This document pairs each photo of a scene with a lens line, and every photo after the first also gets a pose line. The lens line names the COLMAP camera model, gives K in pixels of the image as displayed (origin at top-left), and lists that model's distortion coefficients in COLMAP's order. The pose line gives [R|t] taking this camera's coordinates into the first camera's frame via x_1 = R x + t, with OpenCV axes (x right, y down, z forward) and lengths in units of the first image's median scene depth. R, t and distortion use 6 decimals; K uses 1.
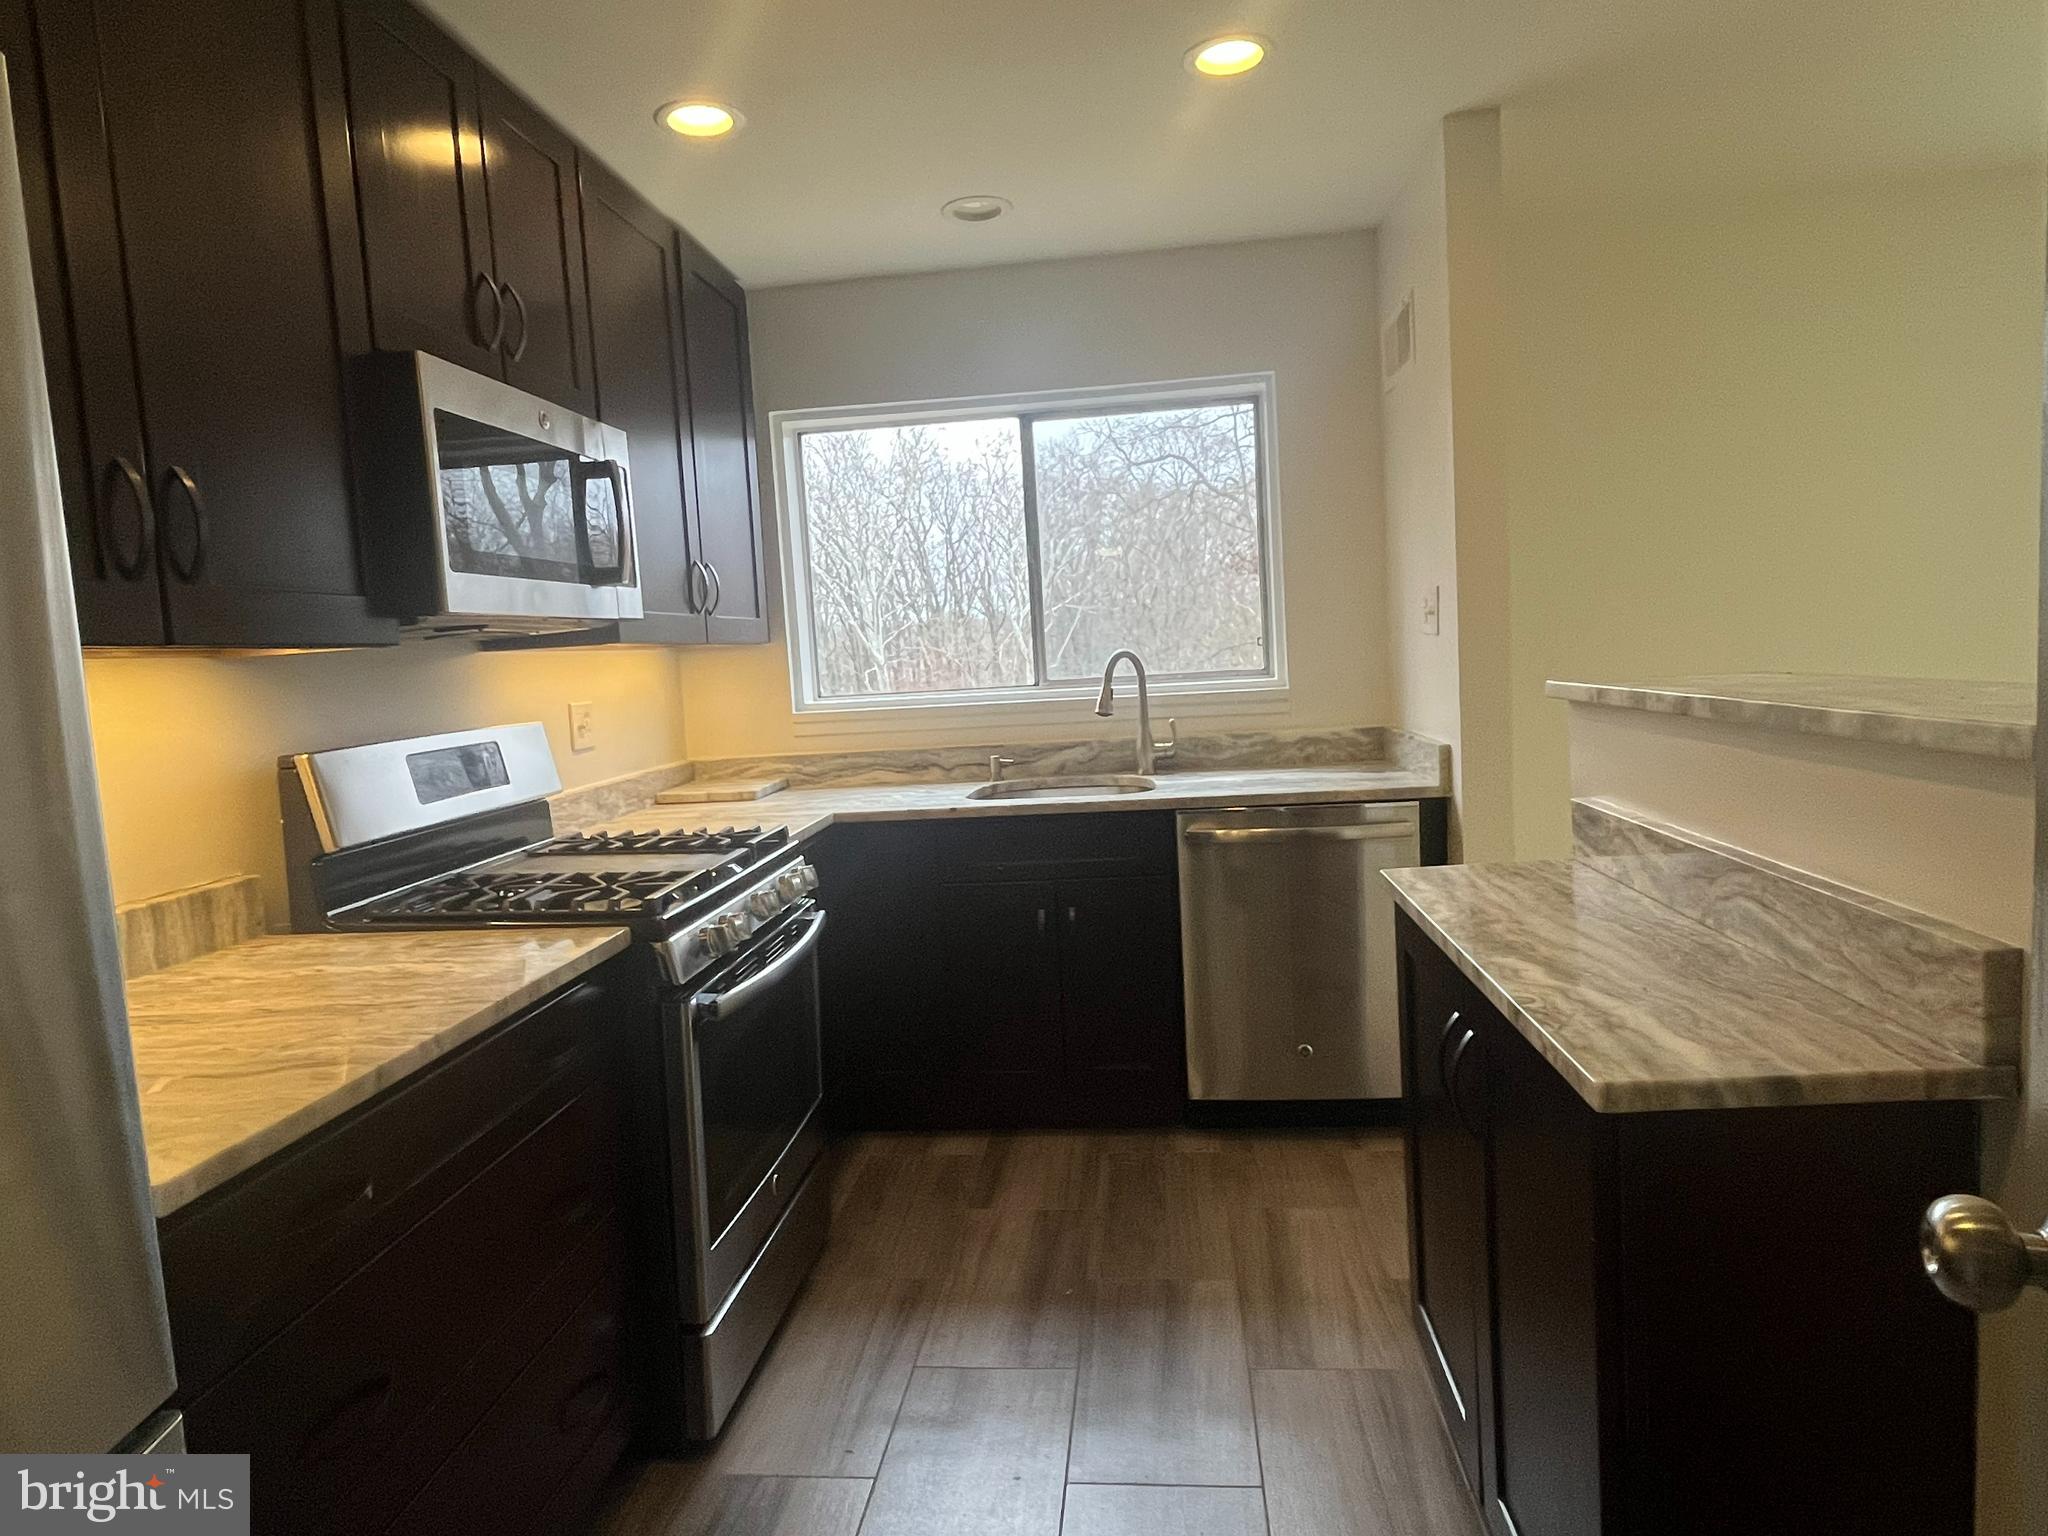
lens RADIAL K [[1206.3, 0, 1019.7], [0, 1206.3, 757.6], [0, 0, 1]] dist [-0.000180, 0.000232]
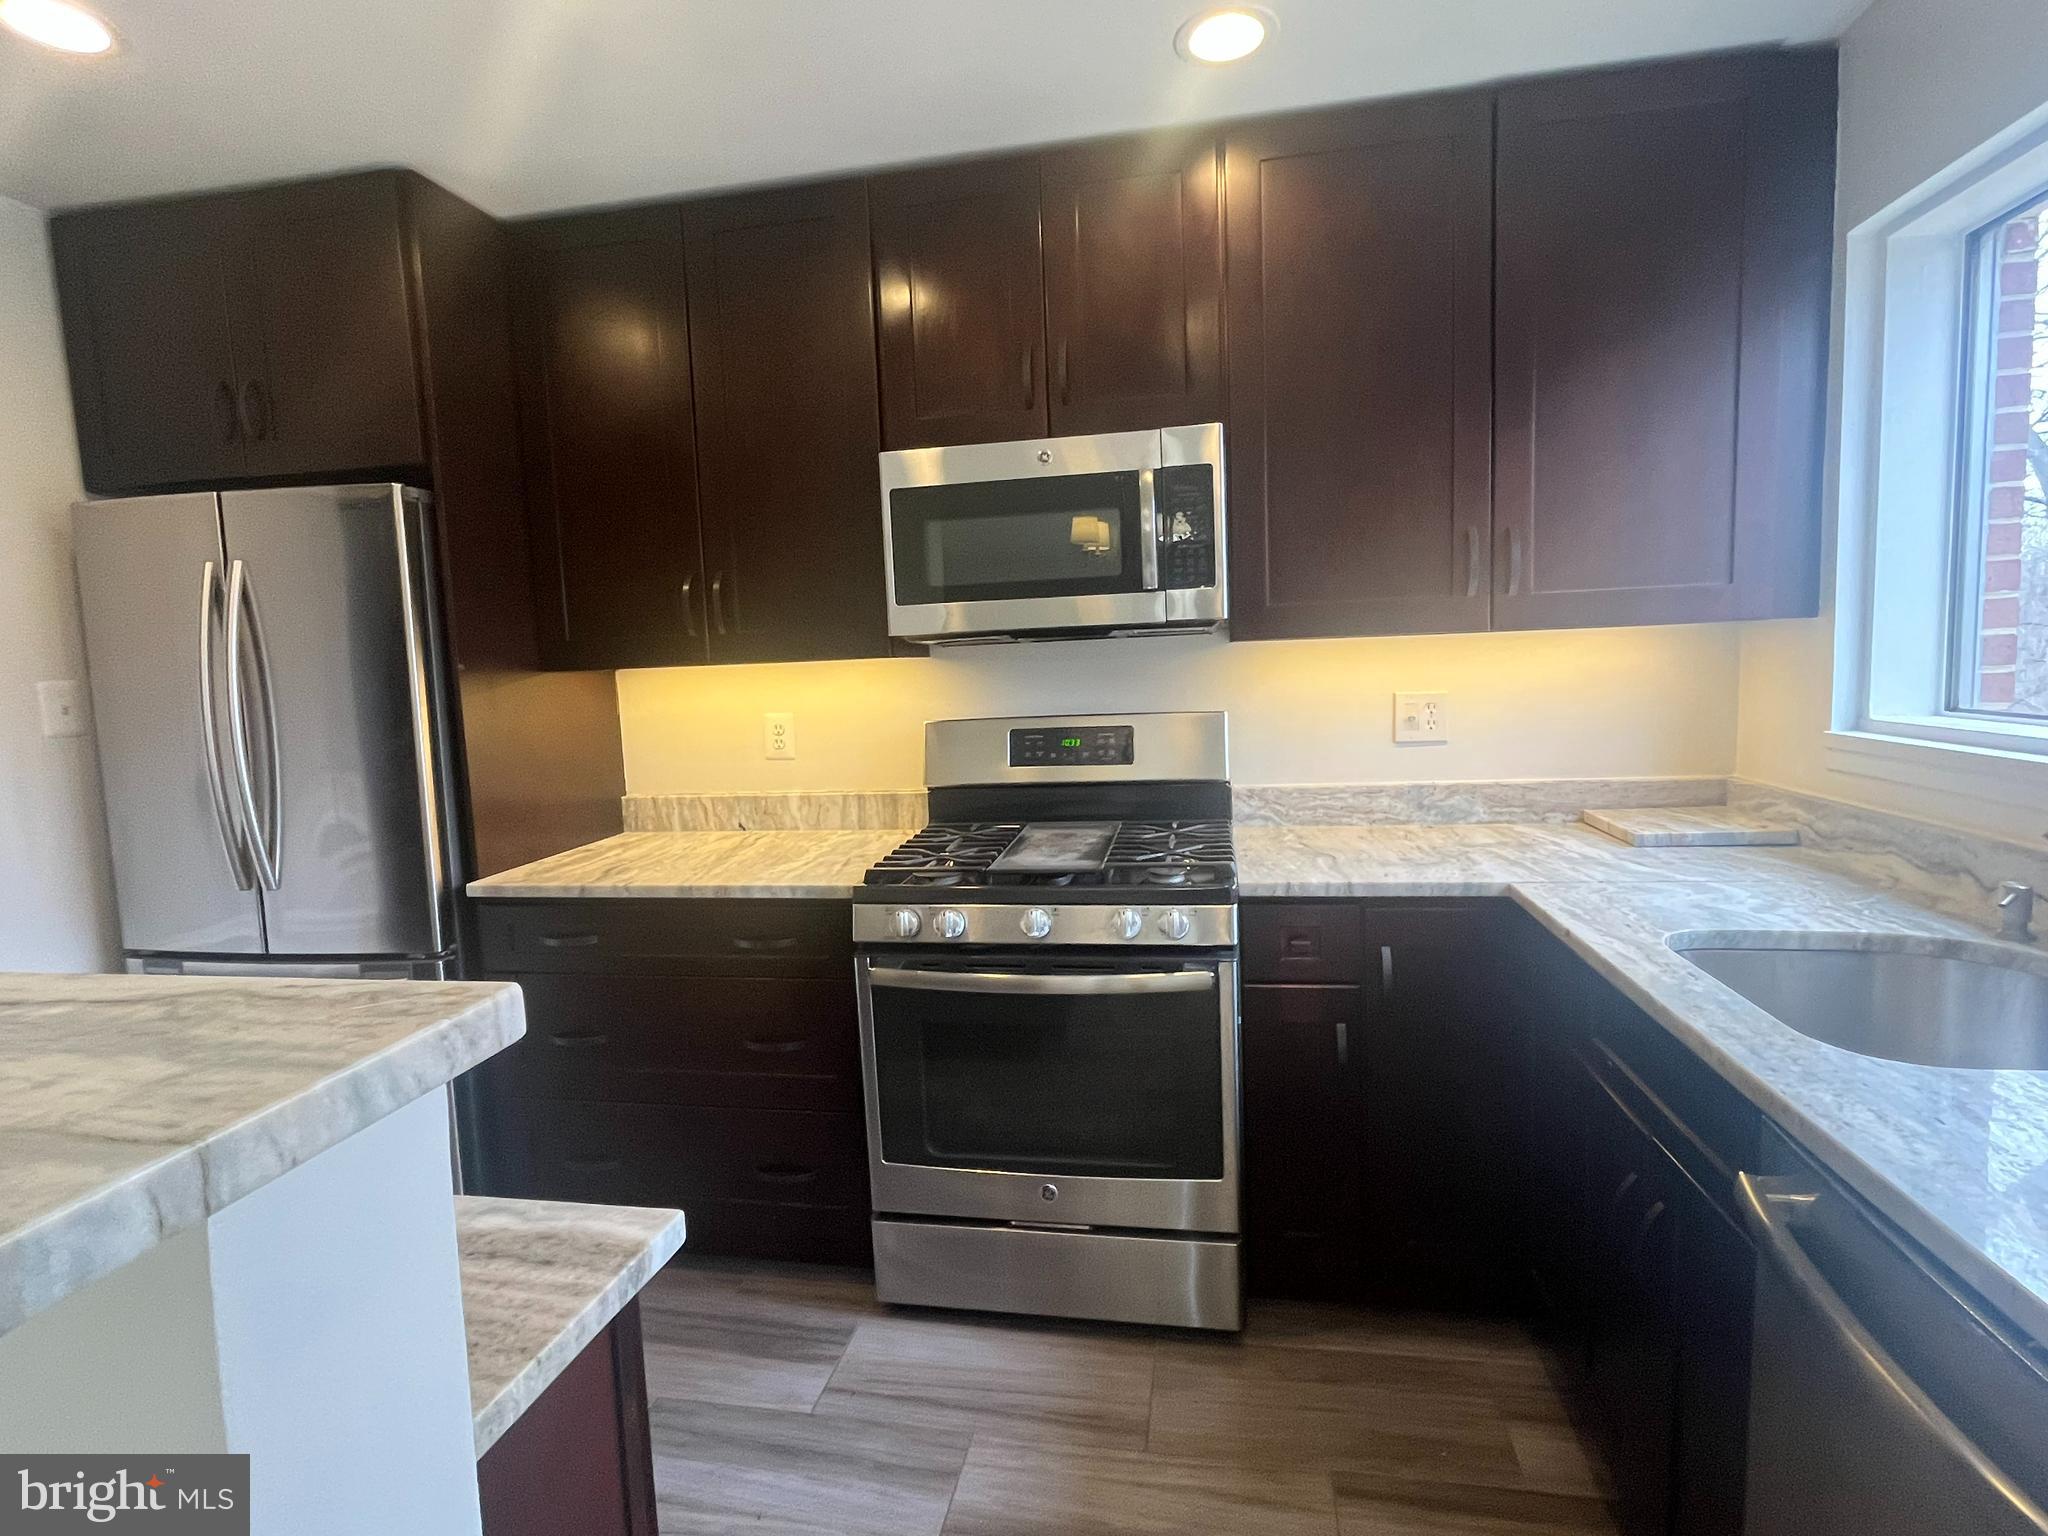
lens RADIAL K [[1022.7, 0, 1026.4], [0, 1022.7, 767.5], [0, 0, 1]] dist [-0.000463, -0.001125]
pose [[-0.075344, 0.165810, -0.983275, 0.390207], [-0.044767, 0.984521, 0.169451, -0.096124], [0.996152, 0.056785, -0.066755, 0.675843]]
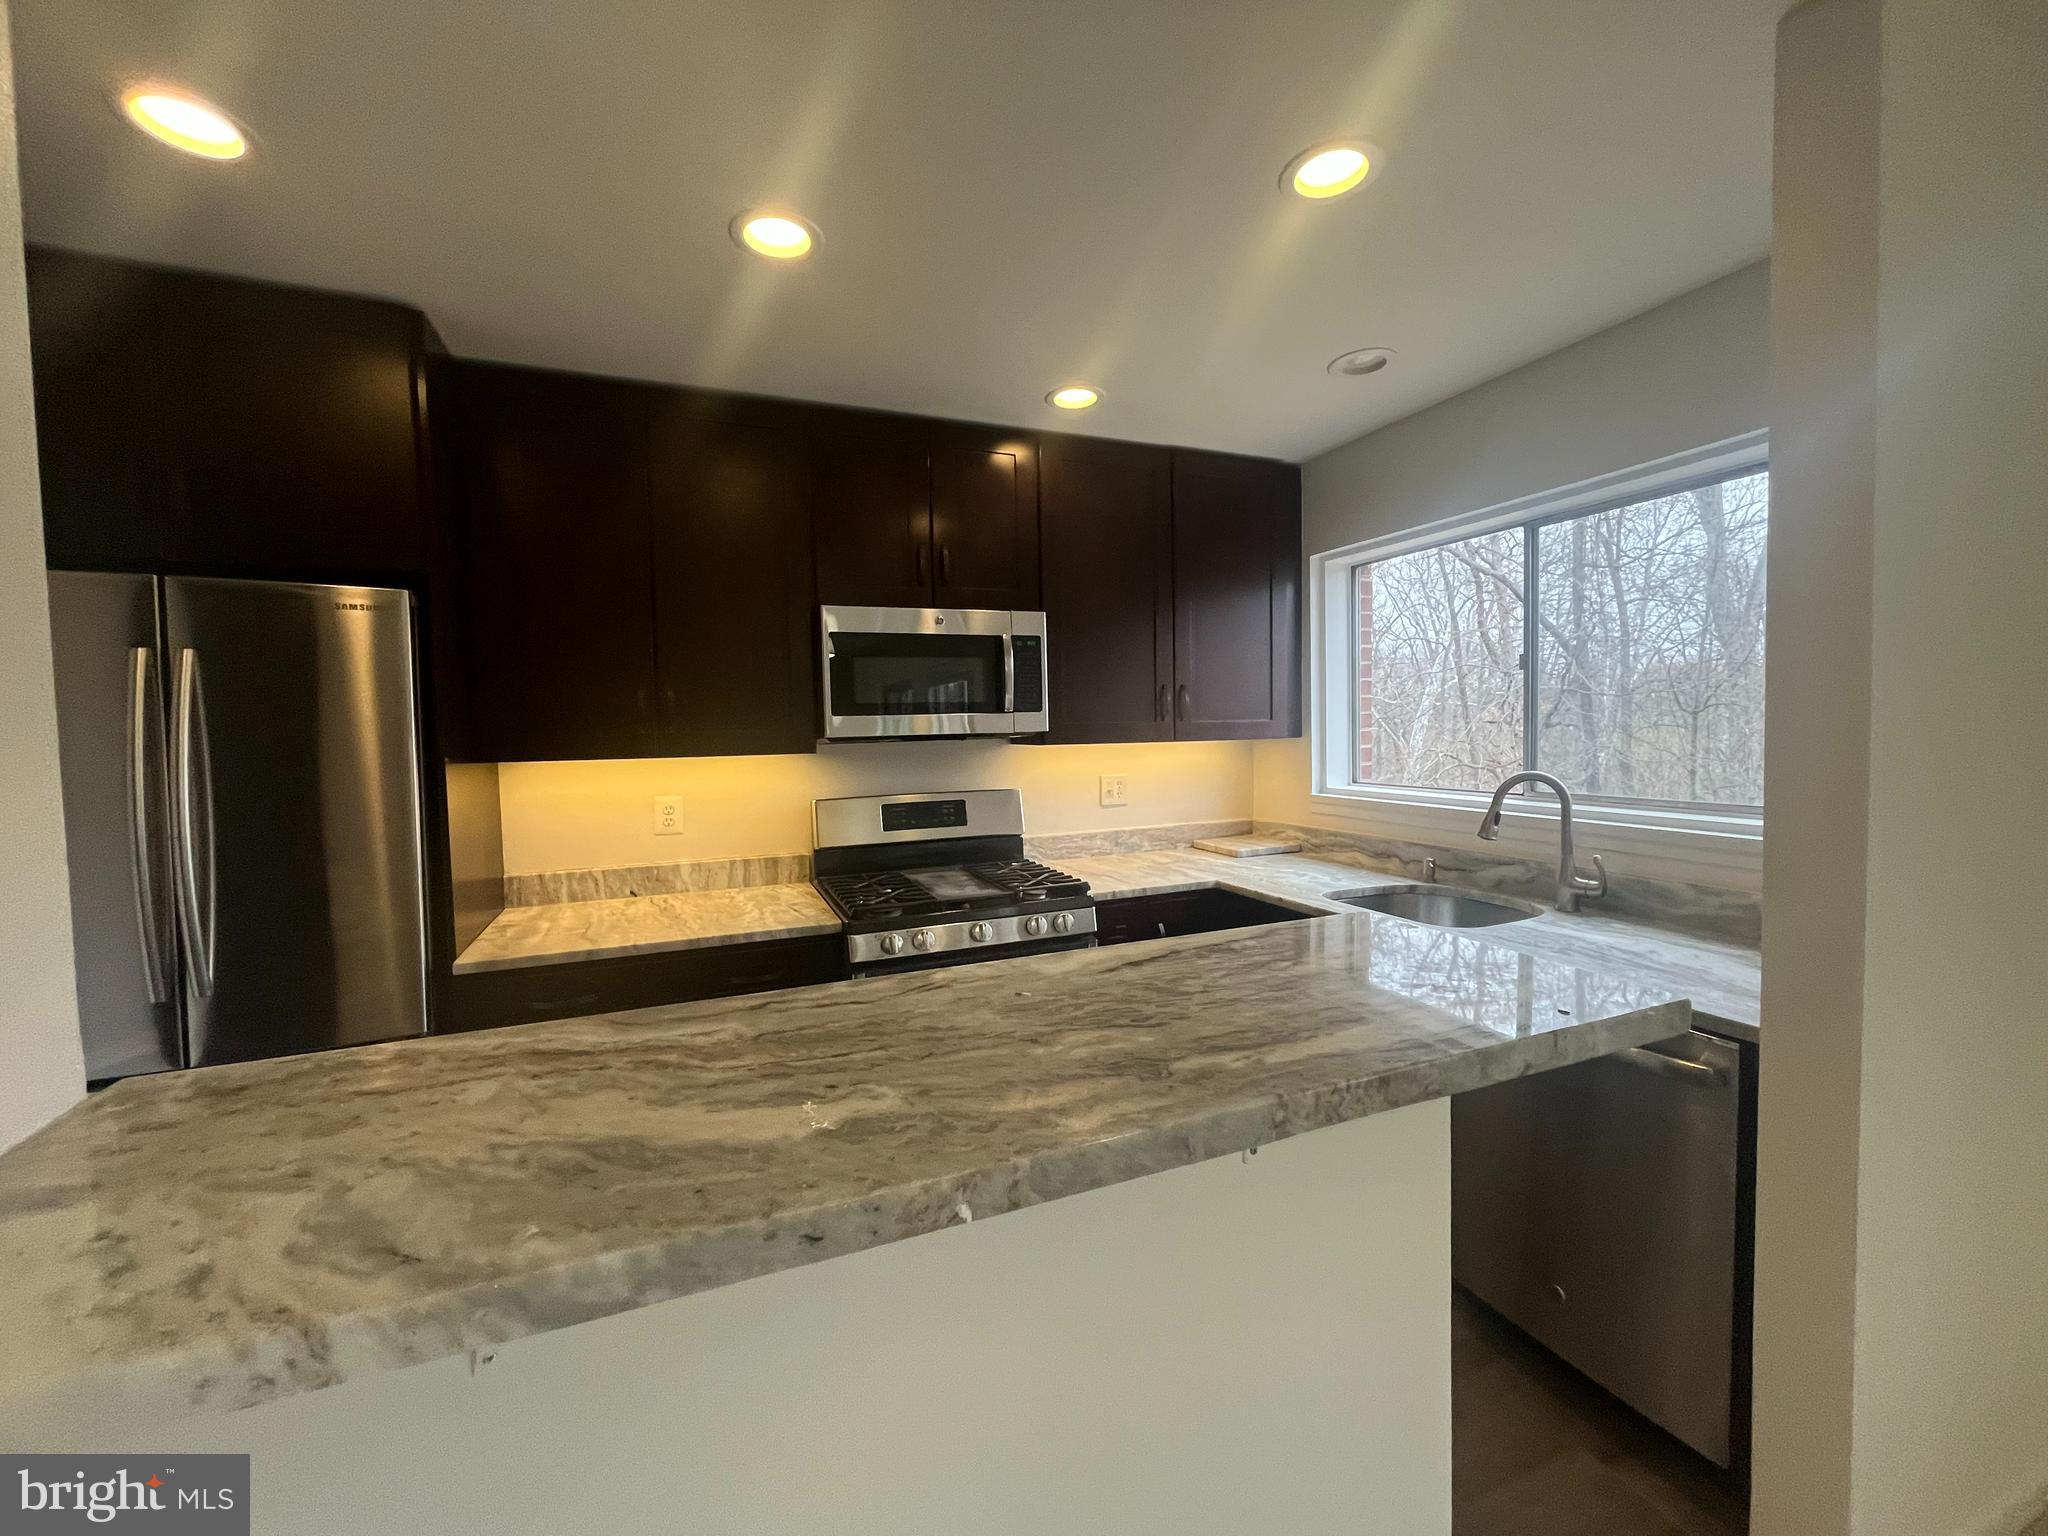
lens RADIAL K [[828.6, 0, 1019.9], [0, 828.6, 770.2], [0, 0, 1]] dist [-0.001860, 0.000145]
pose [[0.477277, 0.094789, -0.873625, 0.450749], [-0.086353, 0.994413, 0.060718, -0.094495], [0.874500, 0.046460, 0.482796, 0.342705]]
